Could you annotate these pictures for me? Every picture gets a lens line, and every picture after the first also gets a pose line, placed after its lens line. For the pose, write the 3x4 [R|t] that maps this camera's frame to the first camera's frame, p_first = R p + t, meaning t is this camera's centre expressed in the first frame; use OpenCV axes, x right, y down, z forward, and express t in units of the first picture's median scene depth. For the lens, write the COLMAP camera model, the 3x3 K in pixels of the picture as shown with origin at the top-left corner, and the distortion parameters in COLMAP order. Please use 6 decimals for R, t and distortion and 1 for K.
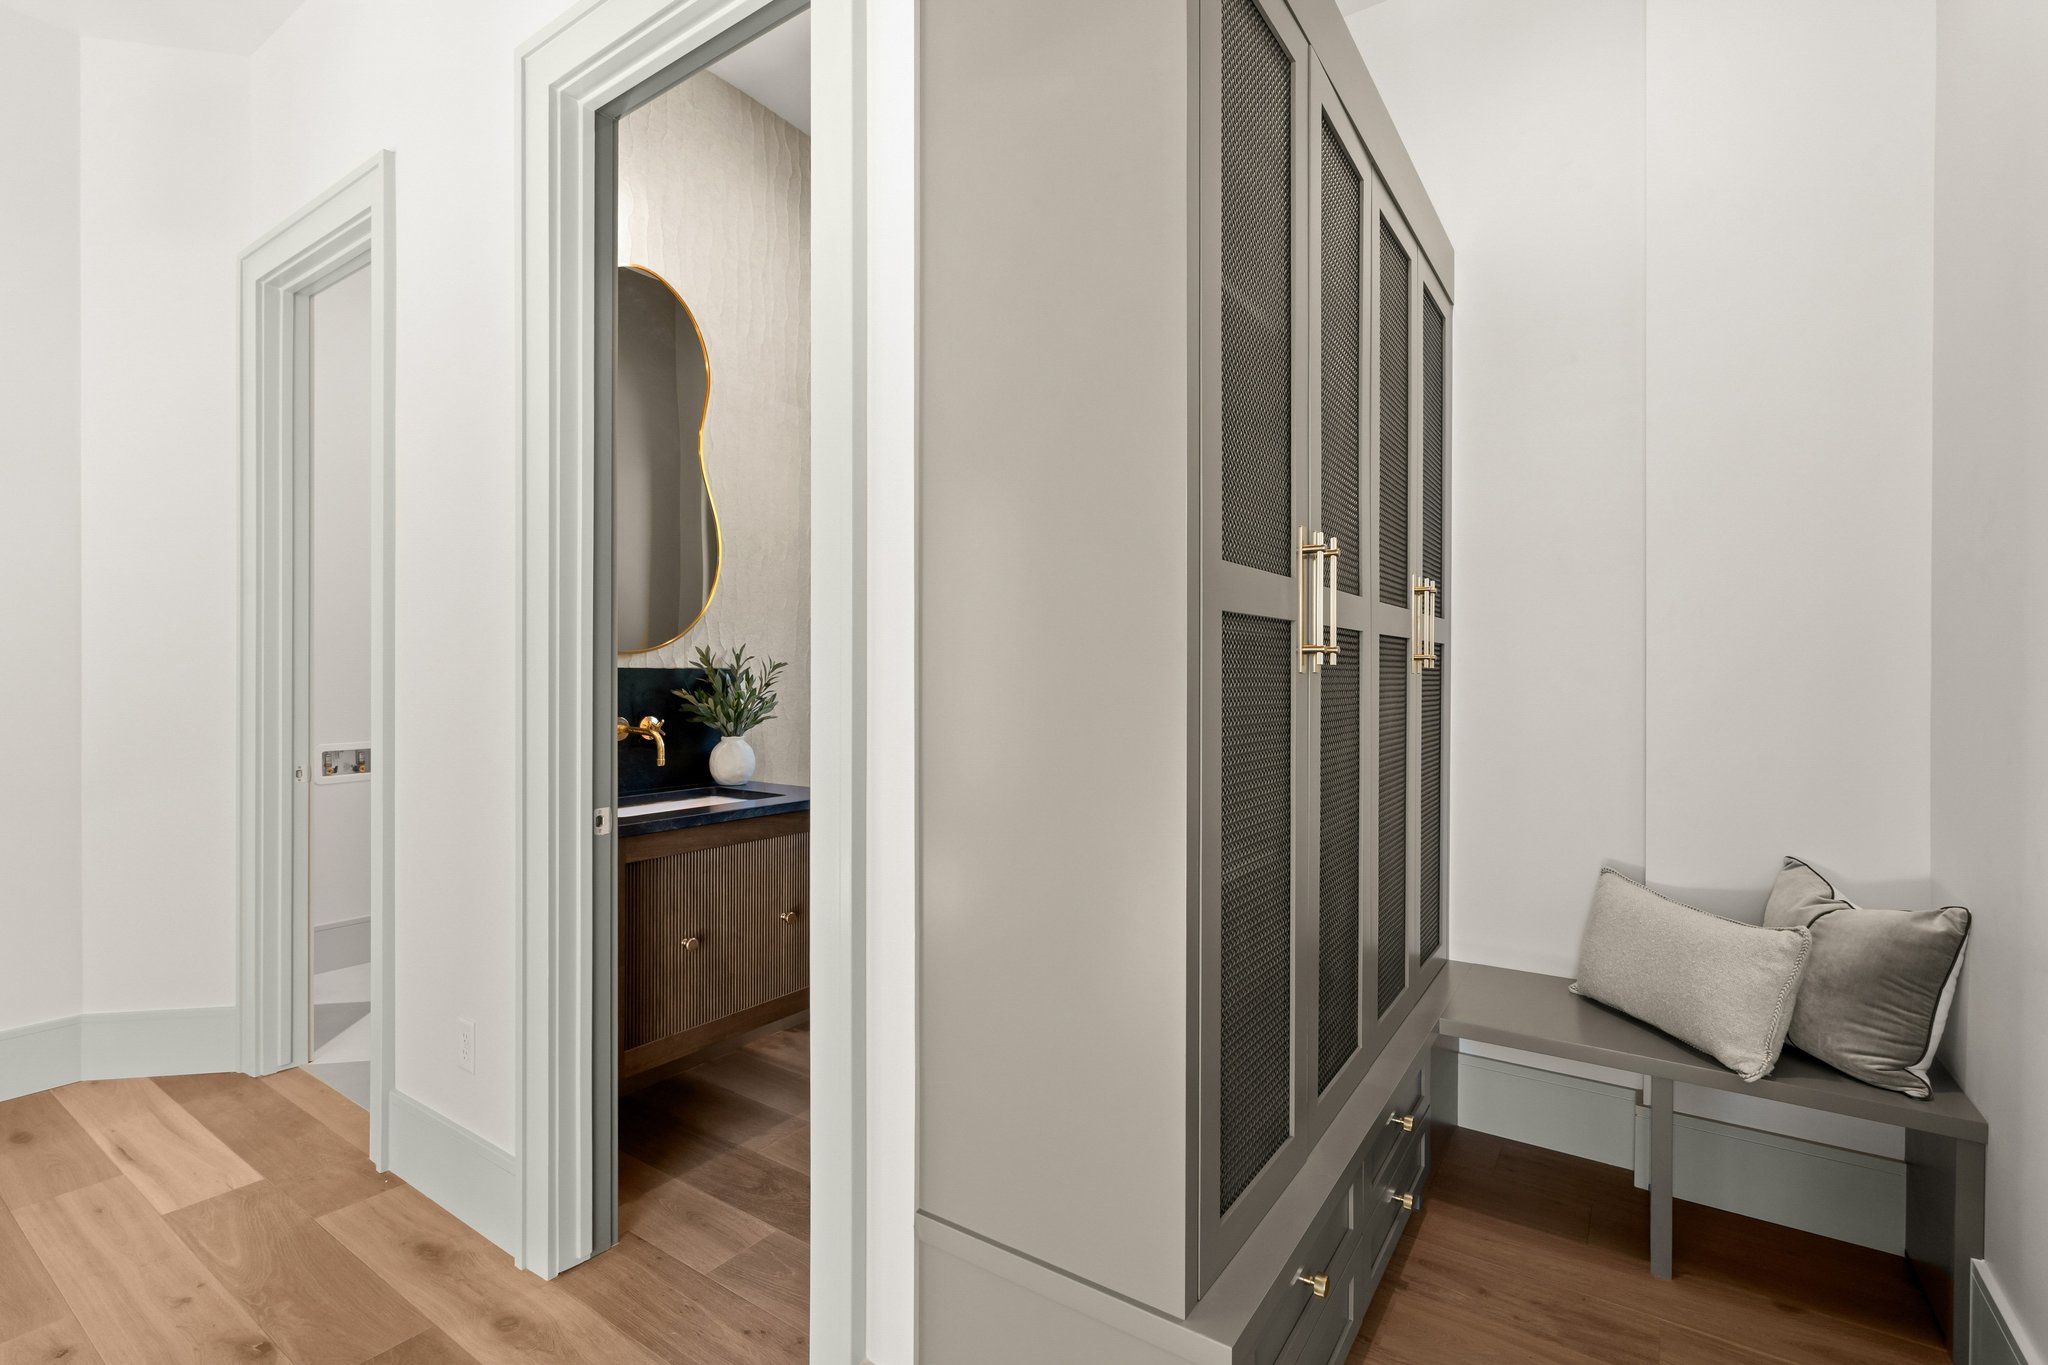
lens RADIAL K [[934.4, 0, 1016.1], [0, 934.4, 680.5], [0, 0, 1]] dist [-0.001517, 0.000267]
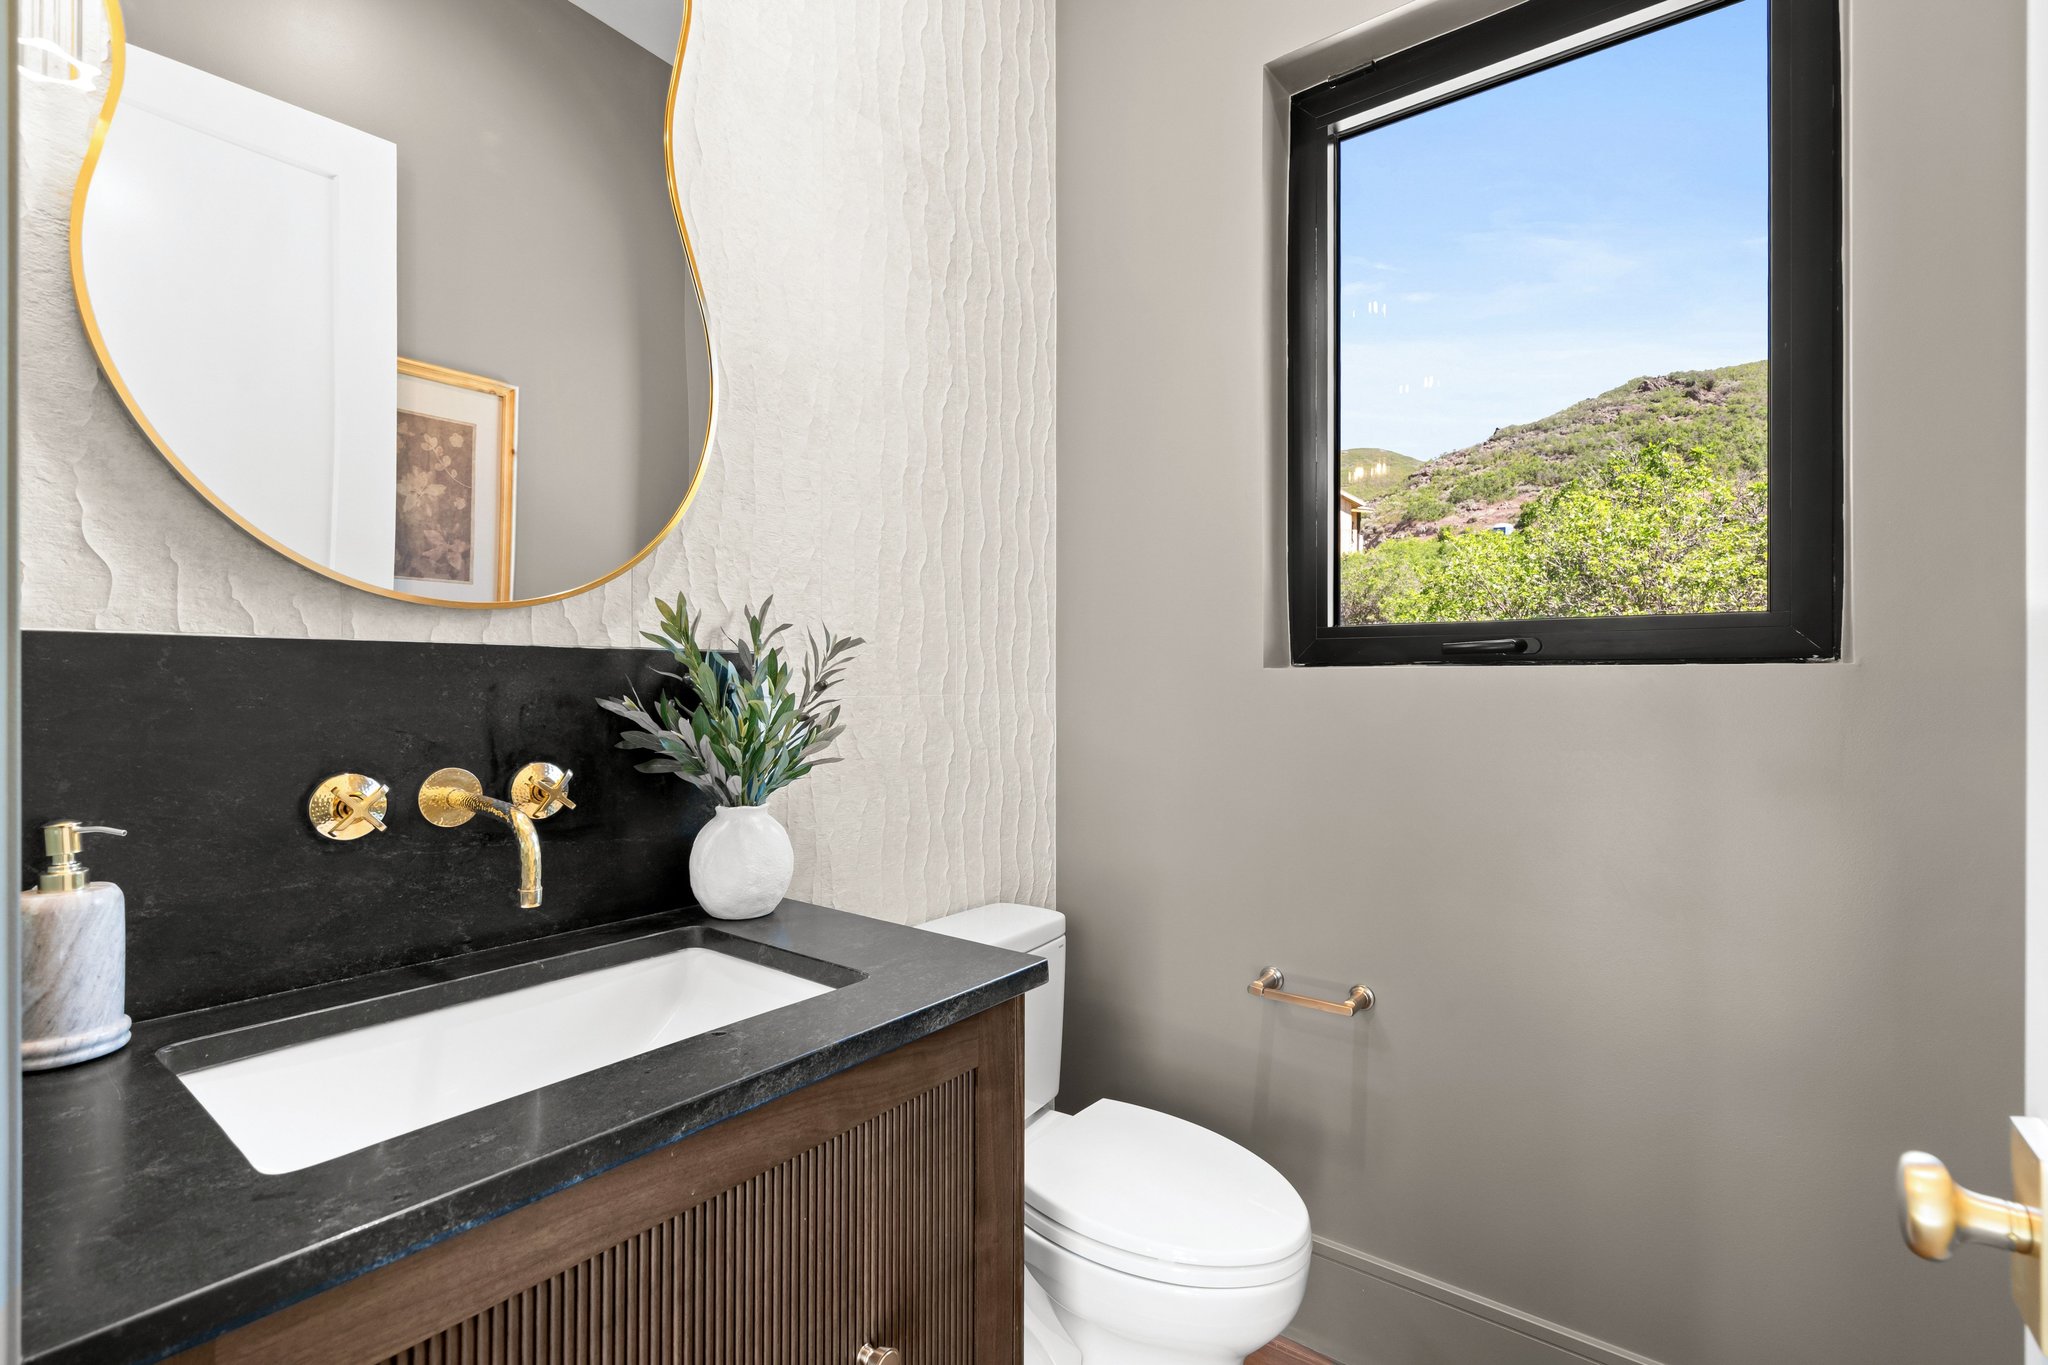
lens RADIAL K [[934.4, 0, 1016.1], [0, 934.4, 680.5], [0, 0, 1]] dist [-0.001517, 0.000267]
pose [[0.998493, -0.000507, -0.054886, -0.152650], [0.000120, 0.999975, -0.007047, 0.004764], [0.054888, 0.007030, 0.998468, 0.575638]]
